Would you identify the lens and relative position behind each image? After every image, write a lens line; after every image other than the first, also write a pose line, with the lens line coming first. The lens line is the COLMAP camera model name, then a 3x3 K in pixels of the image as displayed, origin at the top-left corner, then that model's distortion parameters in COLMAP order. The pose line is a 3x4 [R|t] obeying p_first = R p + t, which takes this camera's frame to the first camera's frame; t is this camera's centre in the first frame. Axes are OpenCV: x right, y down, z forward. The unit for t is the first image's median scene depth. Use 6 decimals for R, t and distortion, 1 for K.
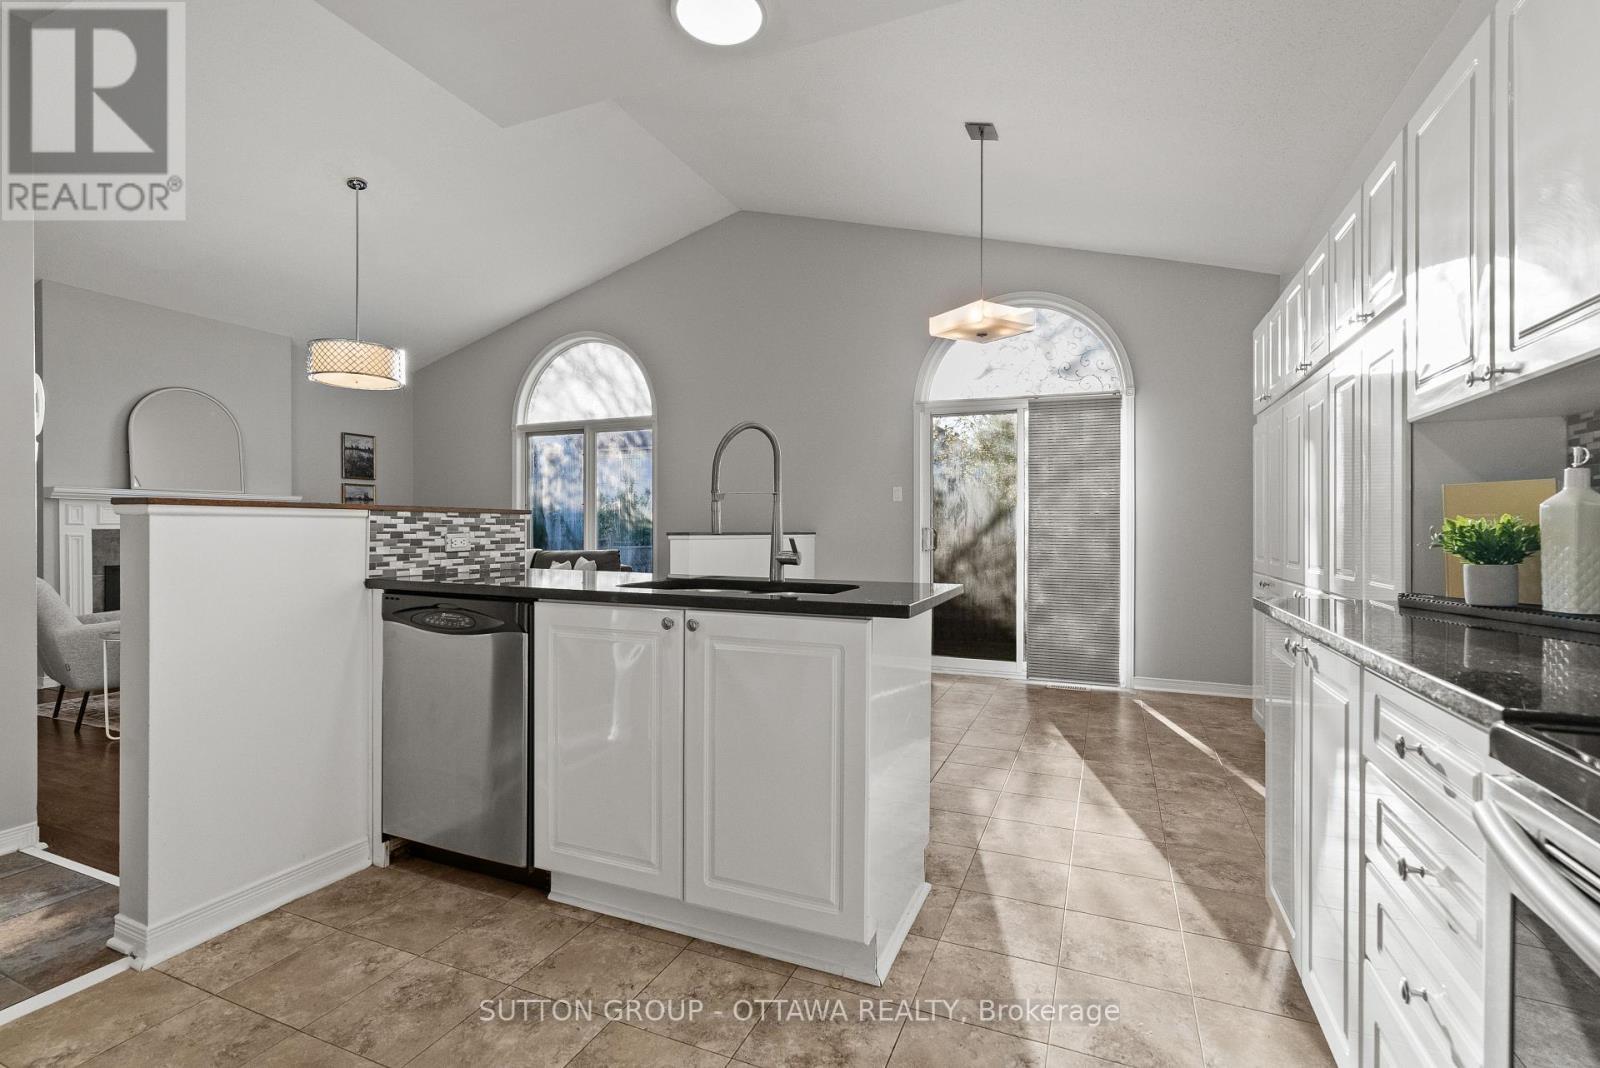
lens RADIAL K [[727.4, 0, 811.4], [0, 727.4, 529.8], [0, 0, 1]] dist [-0.002163, 0.001137]
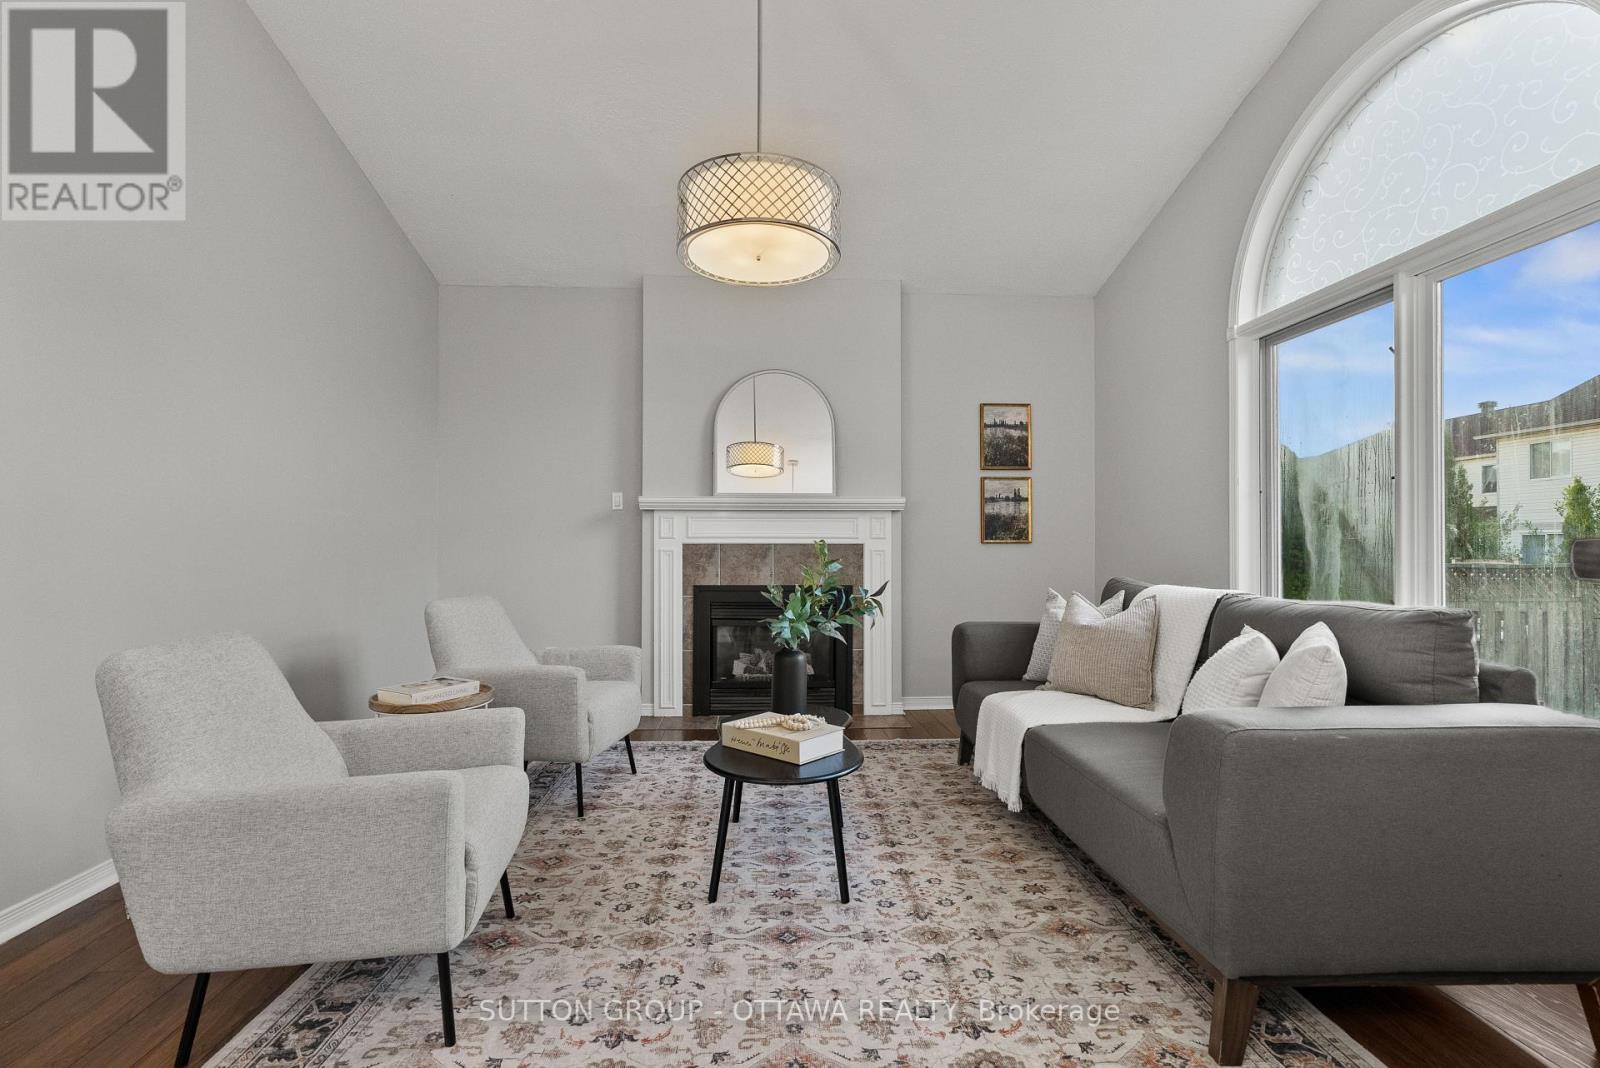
lens RADIAL K [[727.4, 0, 786.9], [0, 727.4, 556.5], [0, 0, 1]] dist [-0.002163, 0.001137]
pose [[0.420752, 0.012541, -0.907089, -0.246819], [-0.004047, 0.999920, 0.011947, 0.007617], [0.907167, -0.001356, 0.420770, 1.364136]]
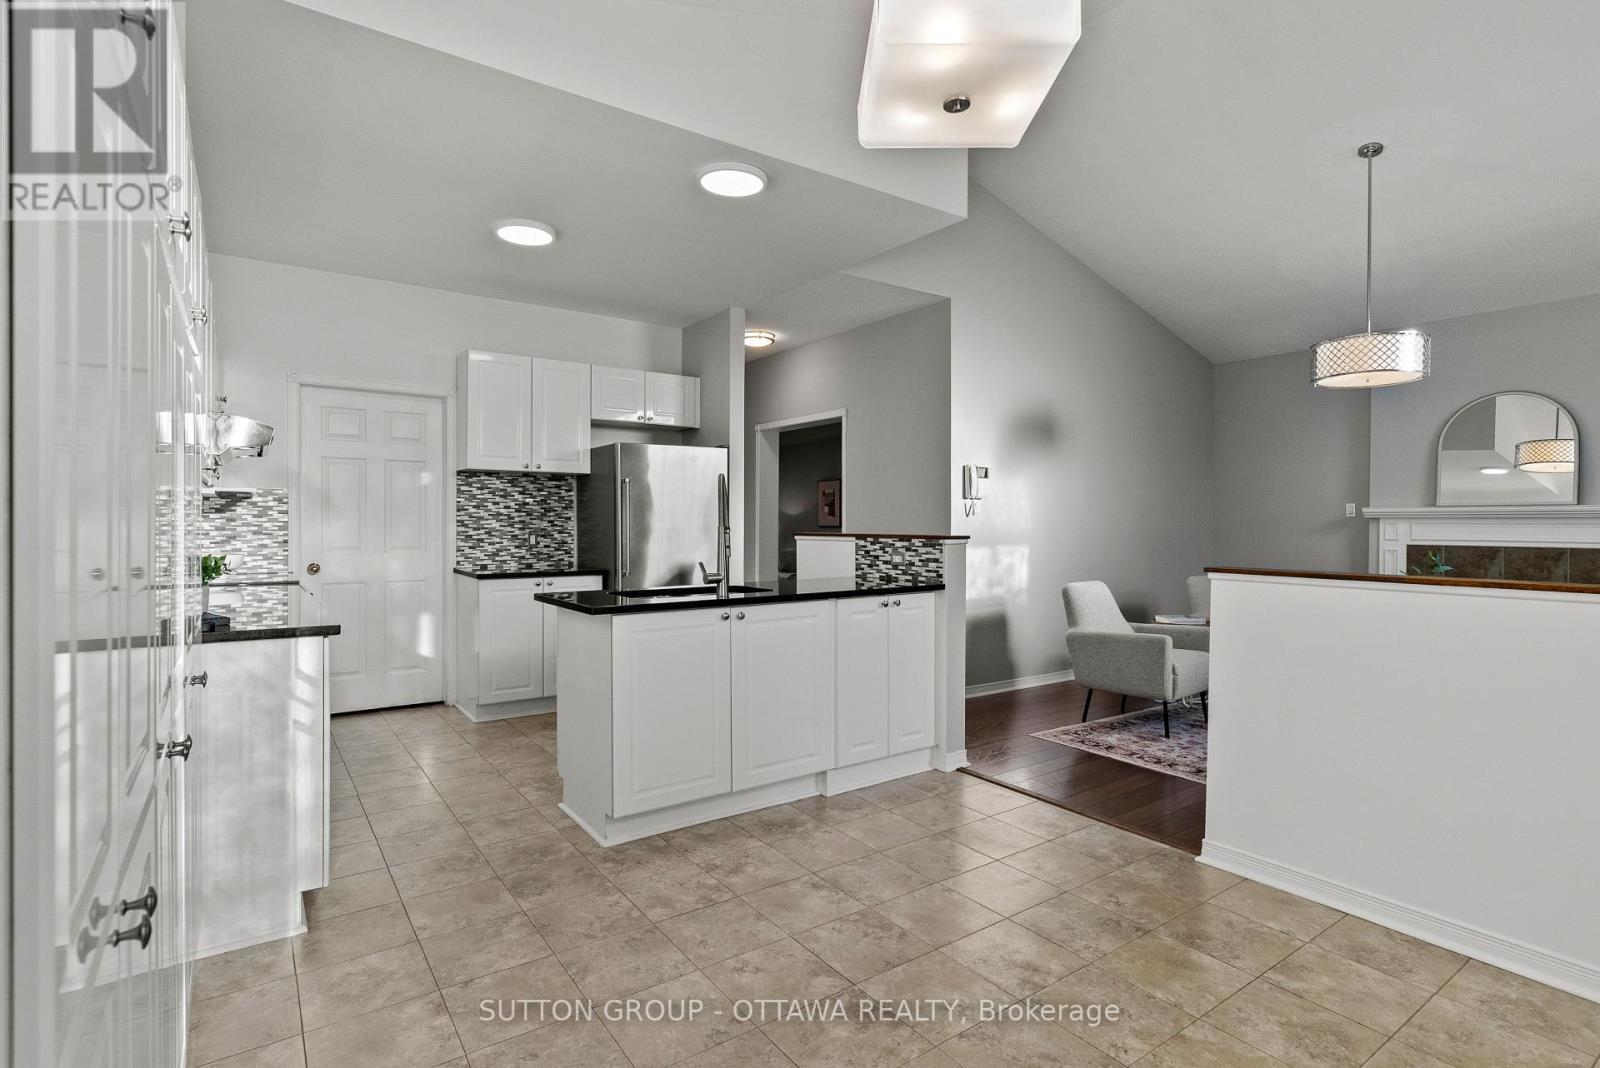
lens RADIAL K [[785.0, 0, 808.3], [0, 785.0, 533.0], [0, 0, 1]] dist [-0.001898, 0.000438]
pose [[-0.529729, 0.006272, -0.848144, 0.878660], [-0.006539, 0.999913, 0.011479, -0.048059], [0.848142, 0.011627, -0.529642, 1.582377]]
